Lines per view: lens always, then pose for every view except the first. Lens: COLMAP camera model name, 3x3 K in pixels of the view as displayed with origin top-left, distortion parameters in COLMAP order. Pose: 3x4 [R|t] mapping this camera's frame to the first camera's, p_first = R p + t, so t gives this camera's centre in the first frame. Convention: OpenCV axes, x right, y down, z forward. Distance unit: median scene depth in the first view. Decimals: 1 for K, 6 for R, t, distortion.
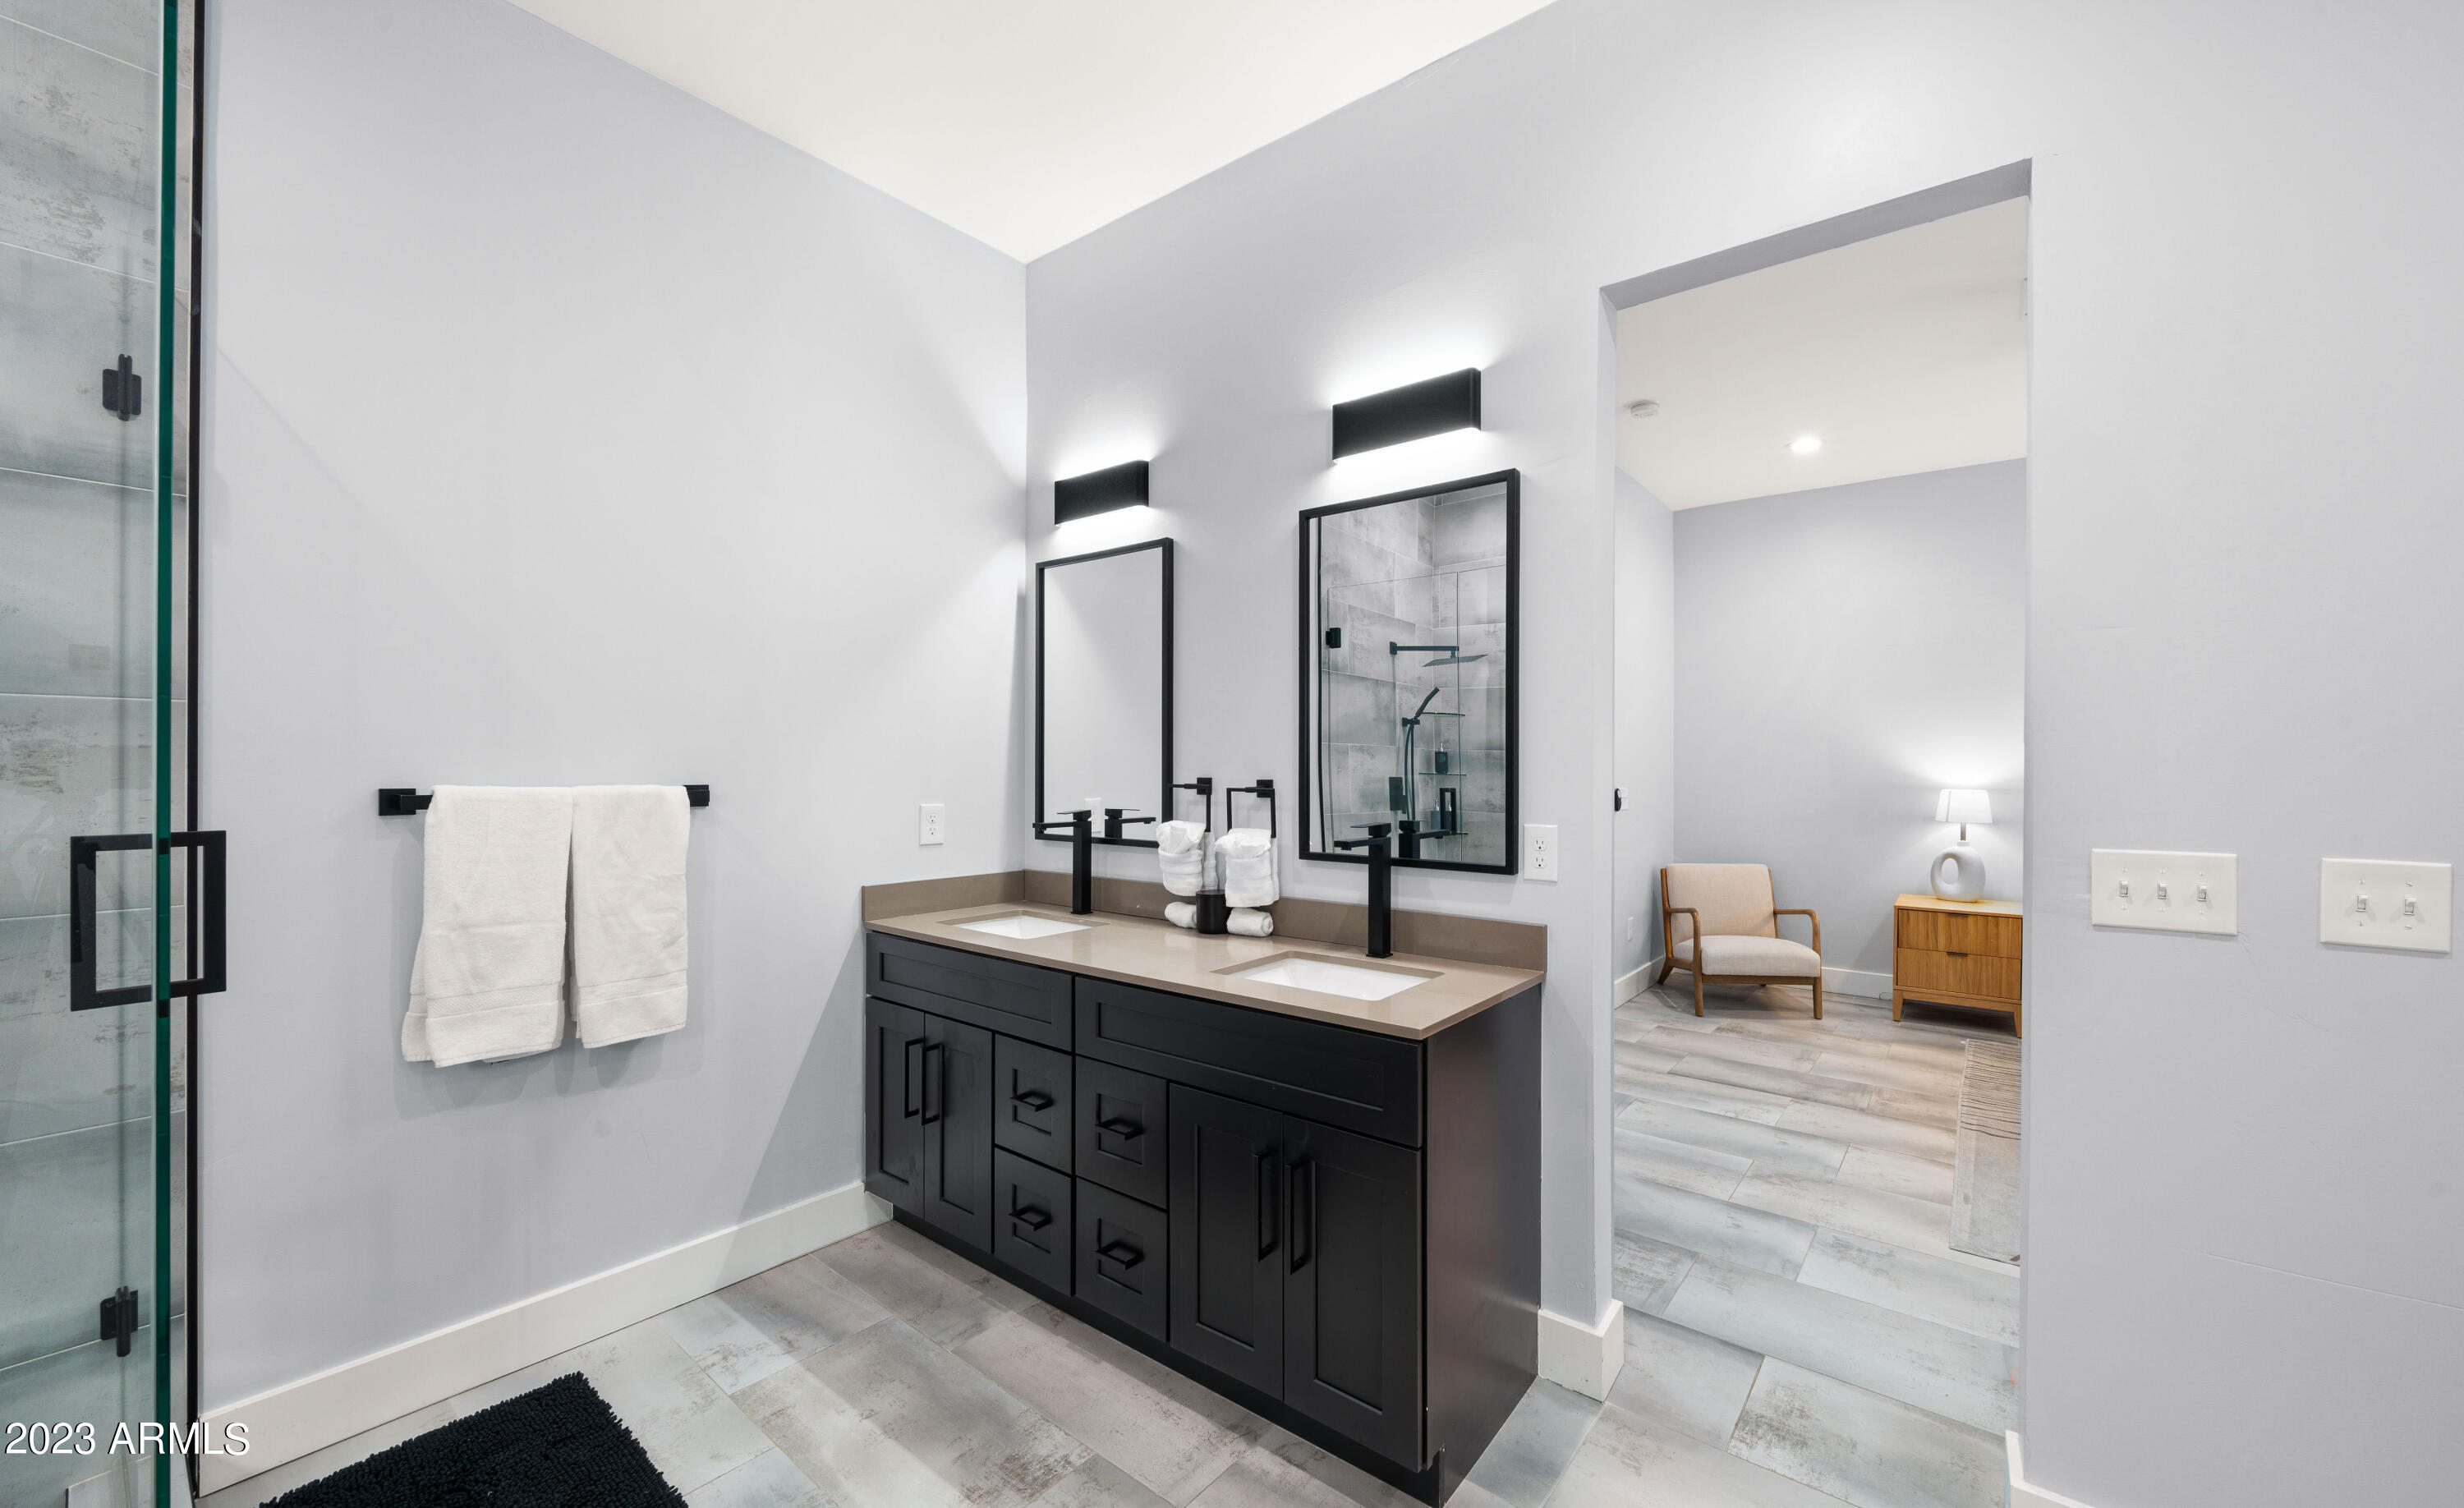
lens RADIAL K [[961.7, 0, 1234.4], [0, 961.7, 765.9], [0, 0, 1]] dist [-0.002112, -0.000132]
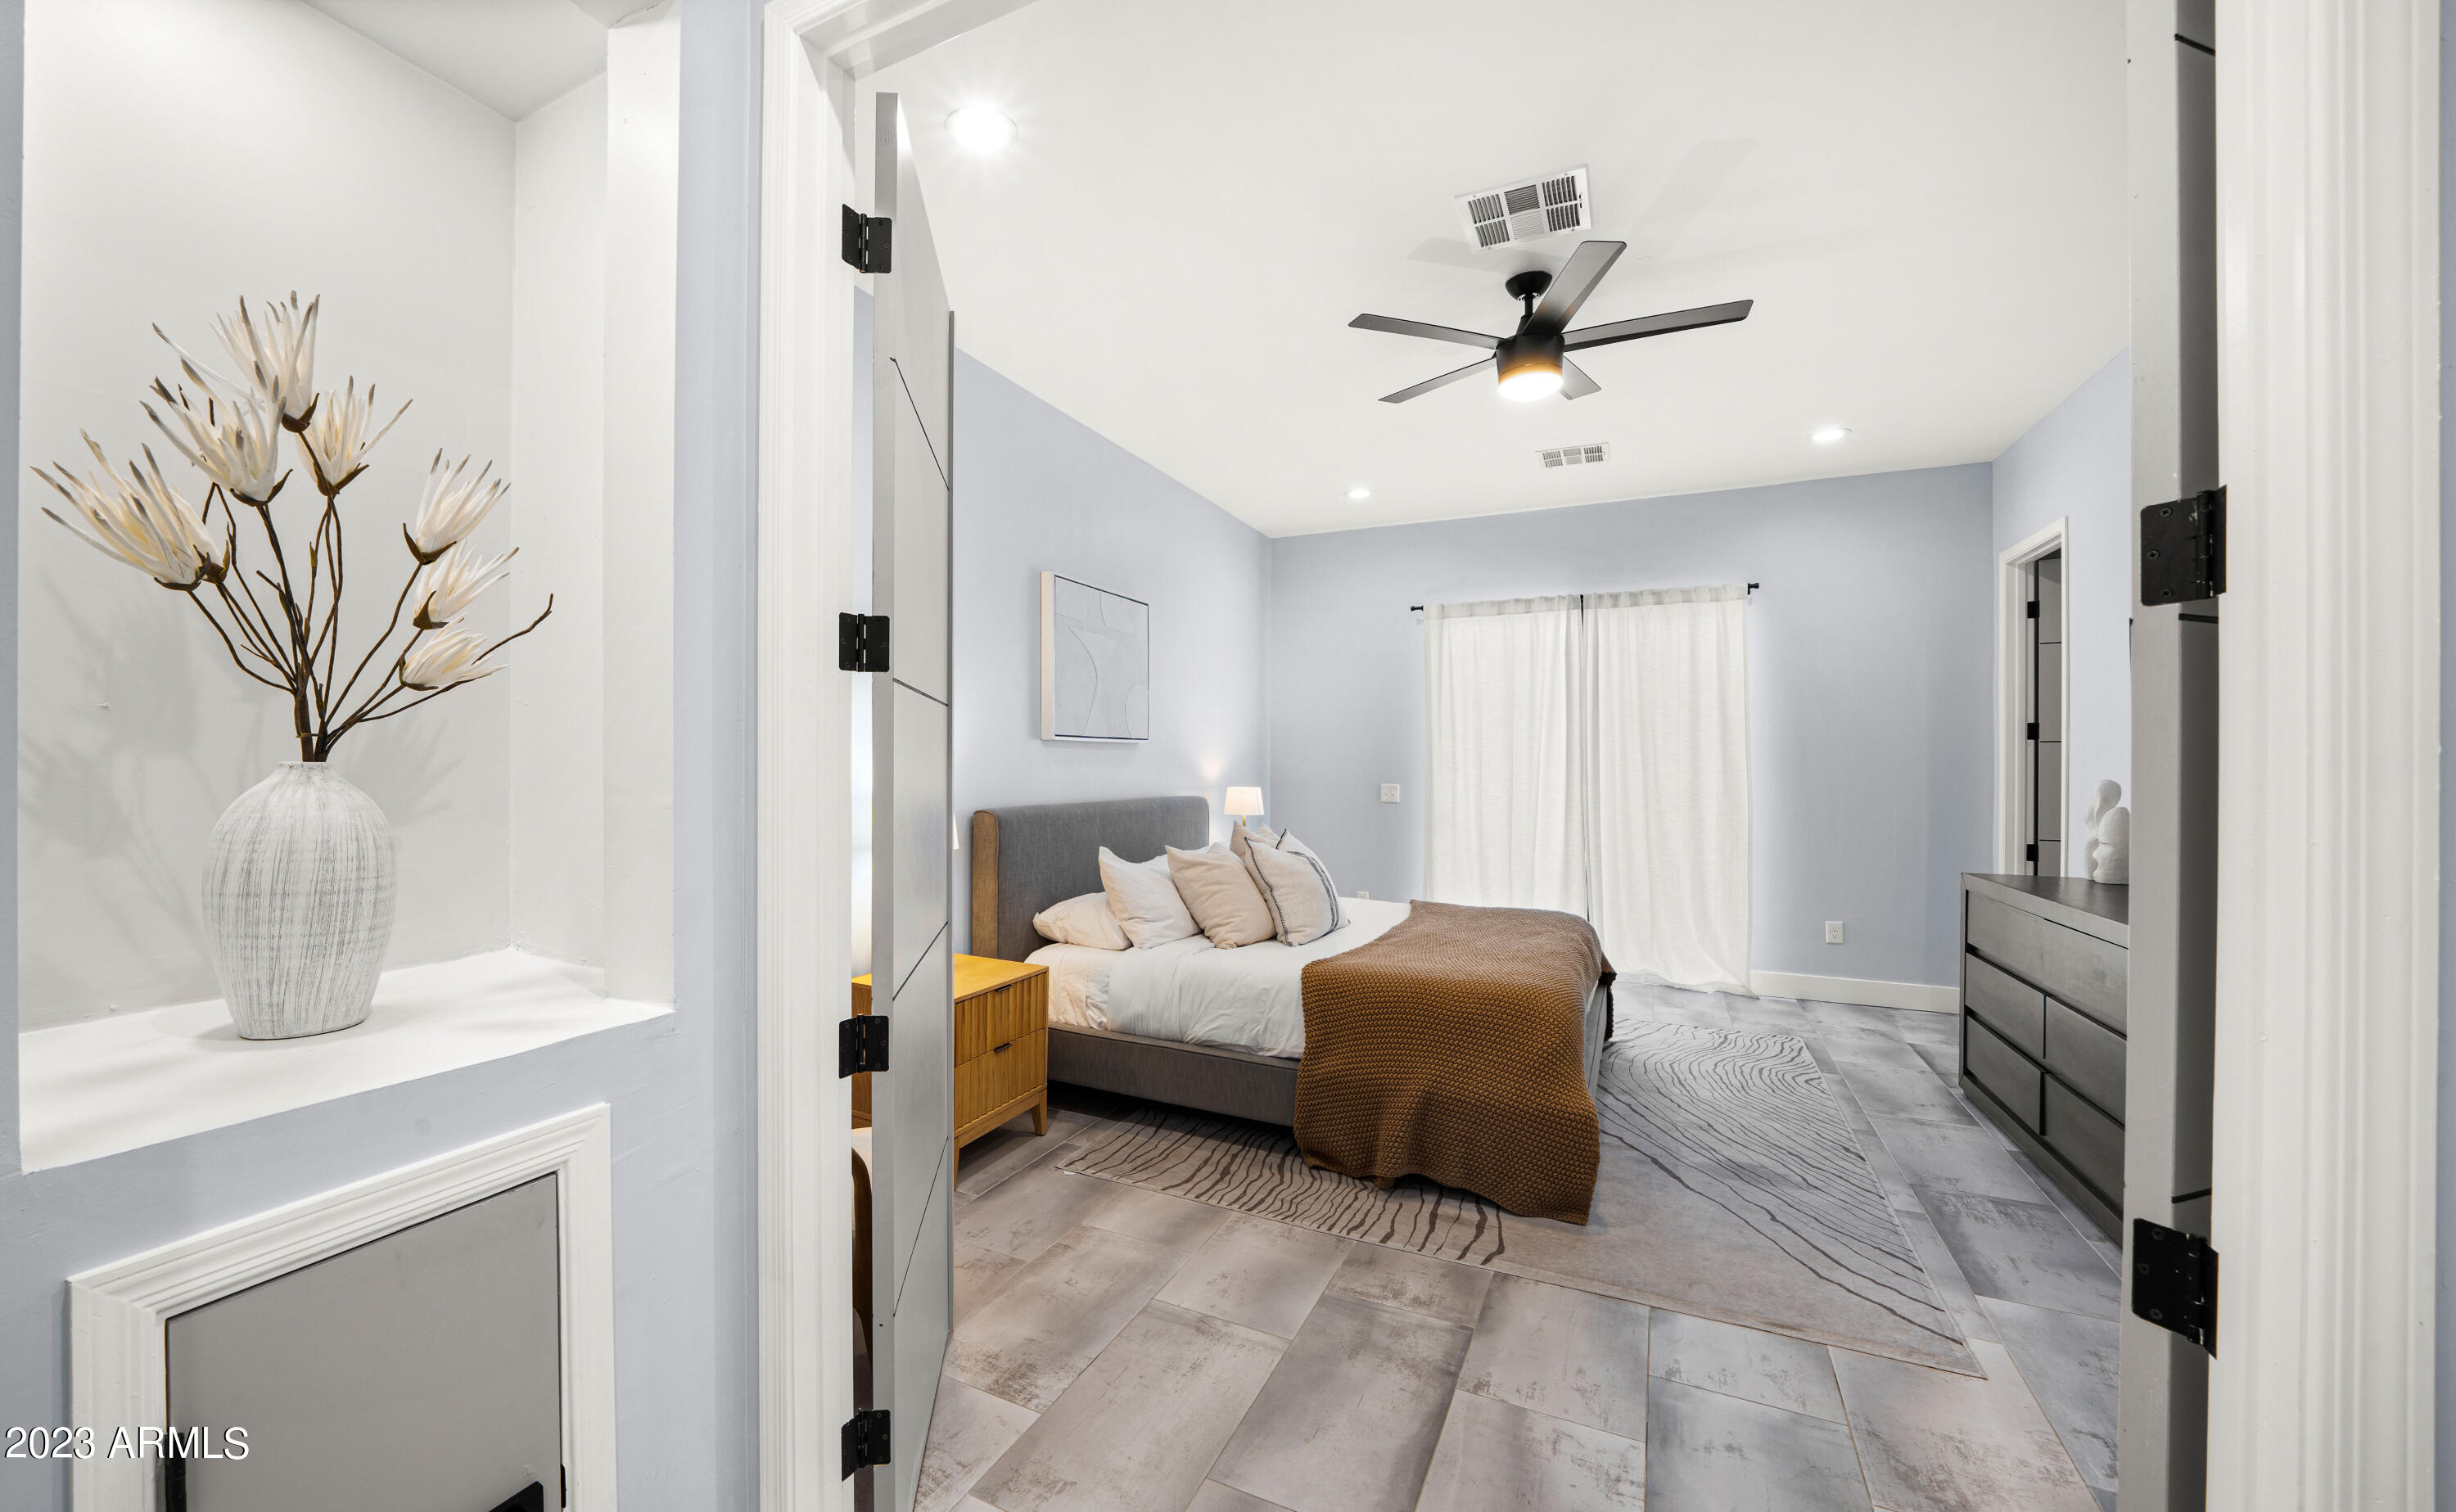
lens RADIAL K [[951.6, 0, 1215.7], [0, 951.6, 757.3], [0, 0, 1]] dist [-0.019082, 0.000059]
pose [[-0.228835, 0.002631, 0.973462, 0.080720], [-0.002278, 0.999992, -0.003238, -0.002835], [-0.973463, -0.002958, -0.228827, 1.007840]]
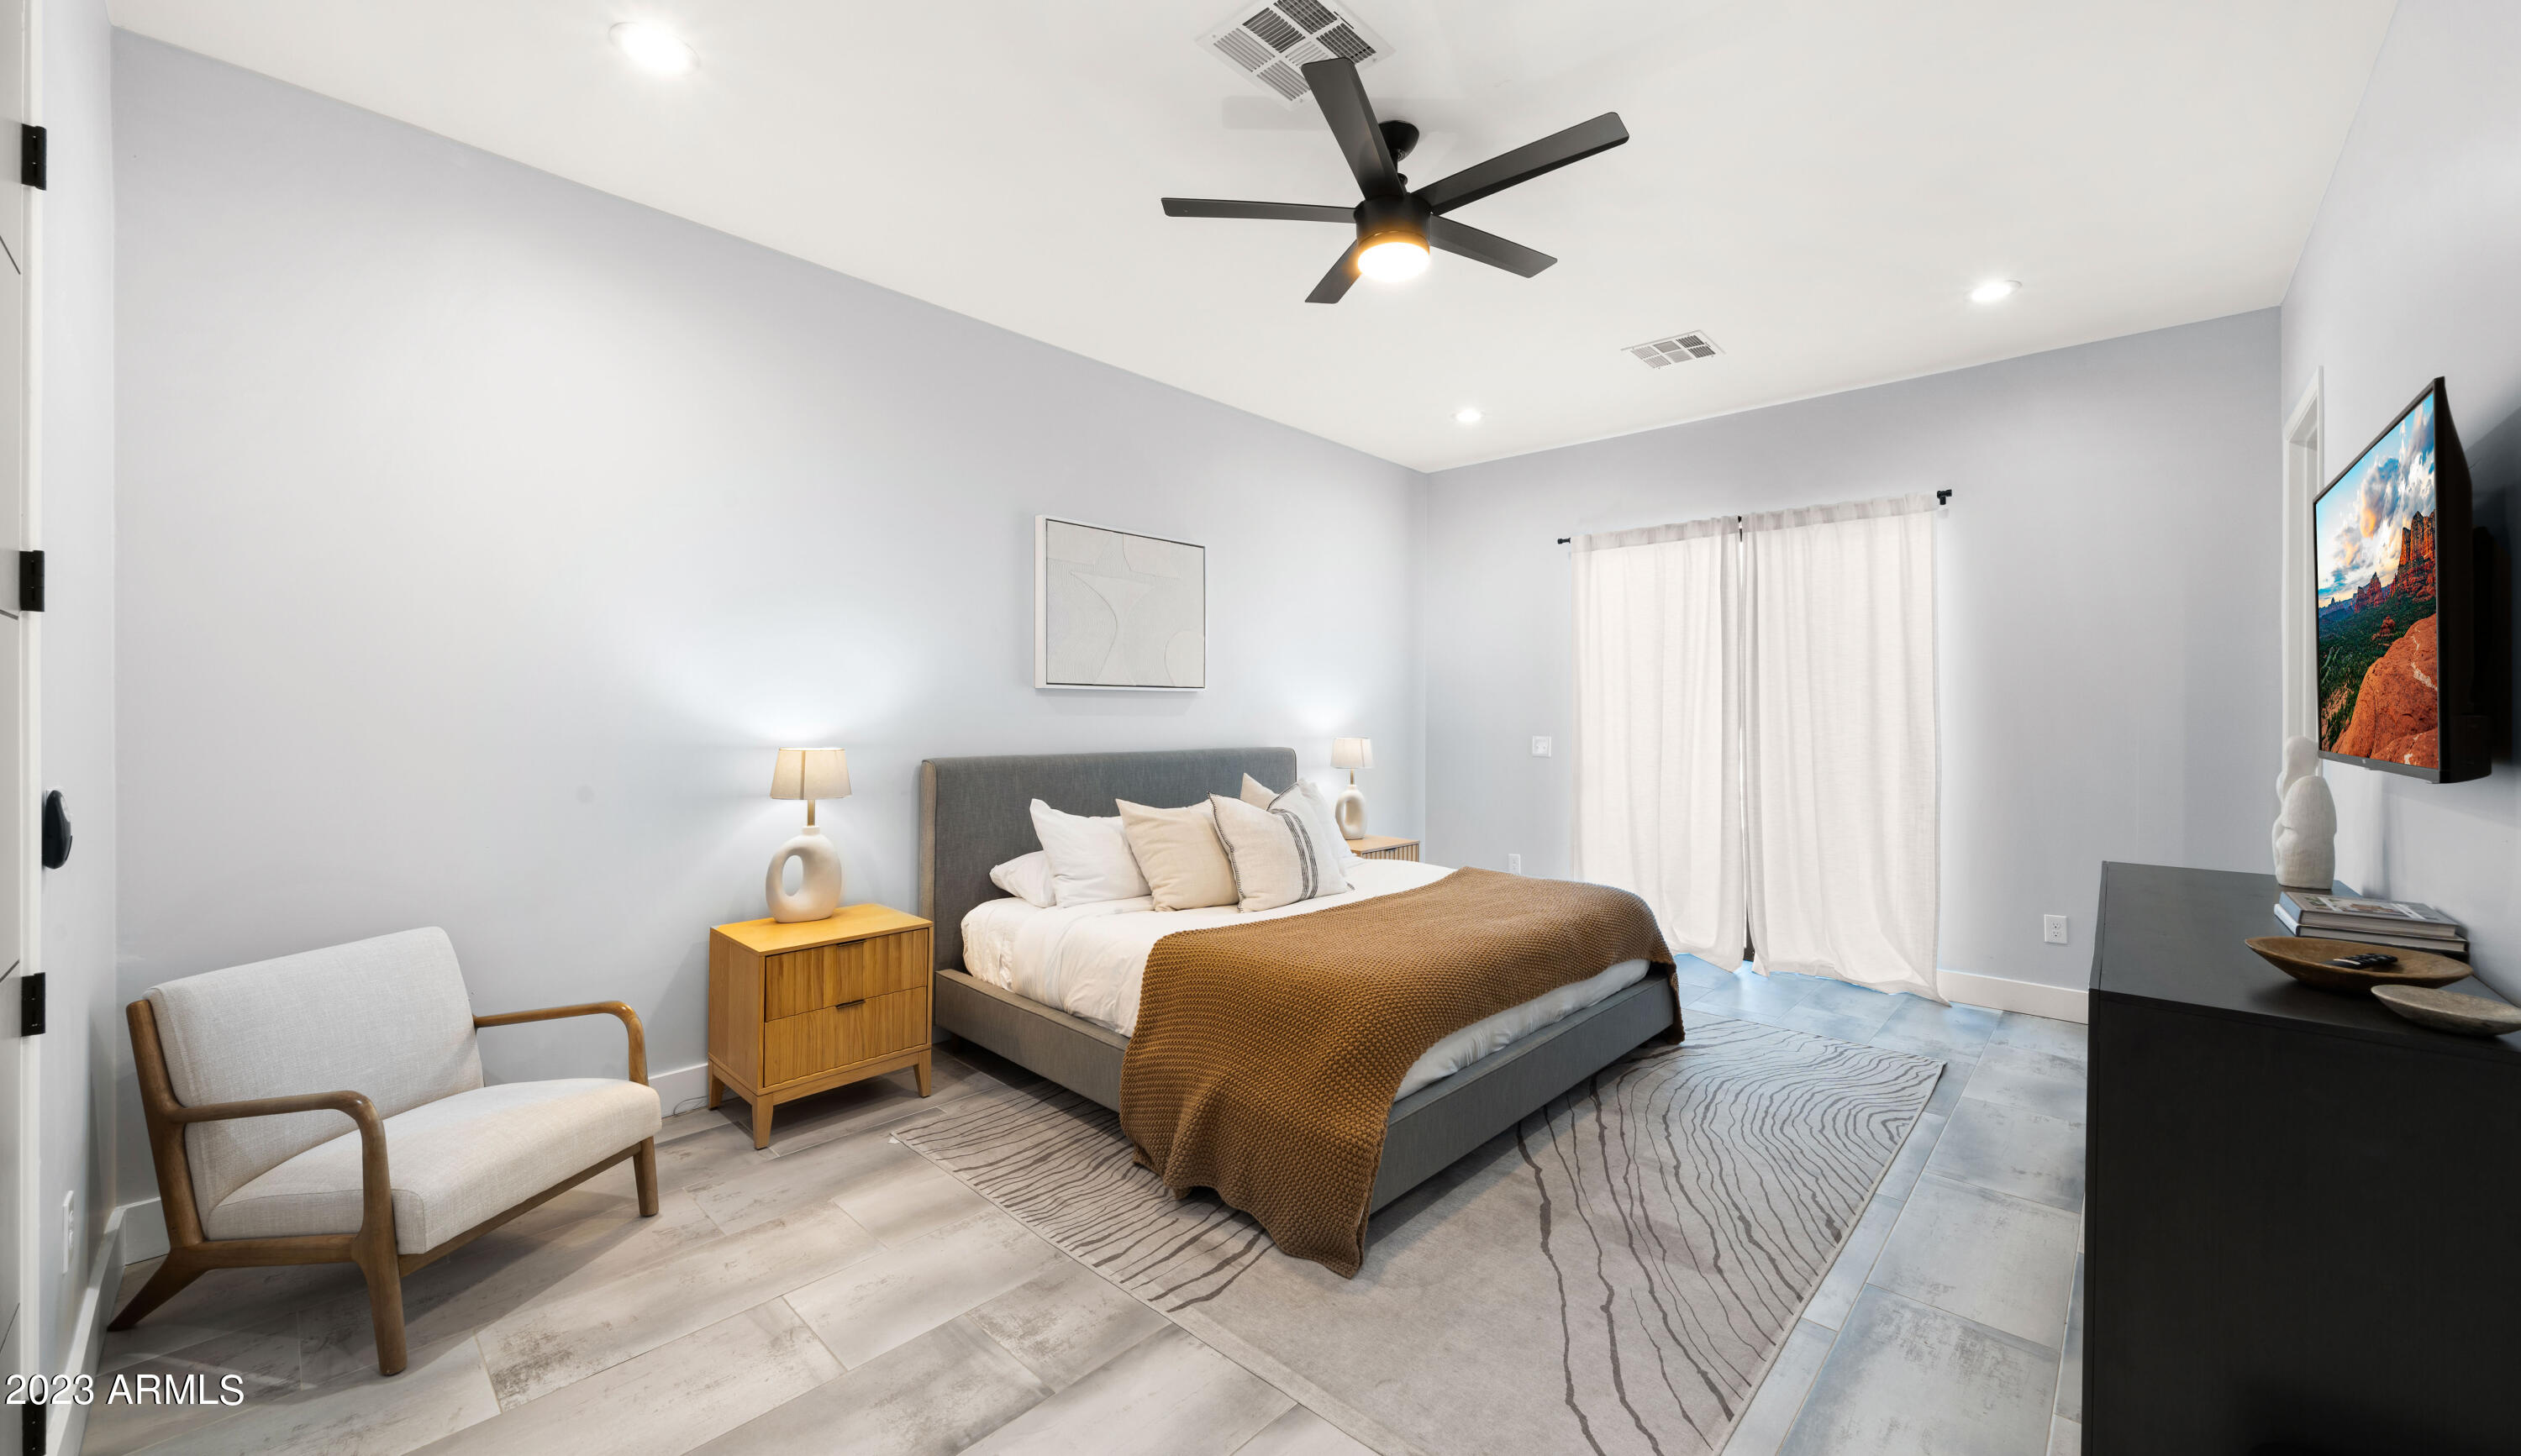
lens RADIAL K [[946.8, 0, 1384.3], [0, 946.8, 711.2], [0, 0, 1]] dist [-0.003144, -0.000496]
pose [[0.006873, -0.001038, 0.999976, 0.120370], [-0.002597, 0.999996, 0.001056, -0.002688], [-0.999973, -0.002604, 0.006870, 0.637924]]
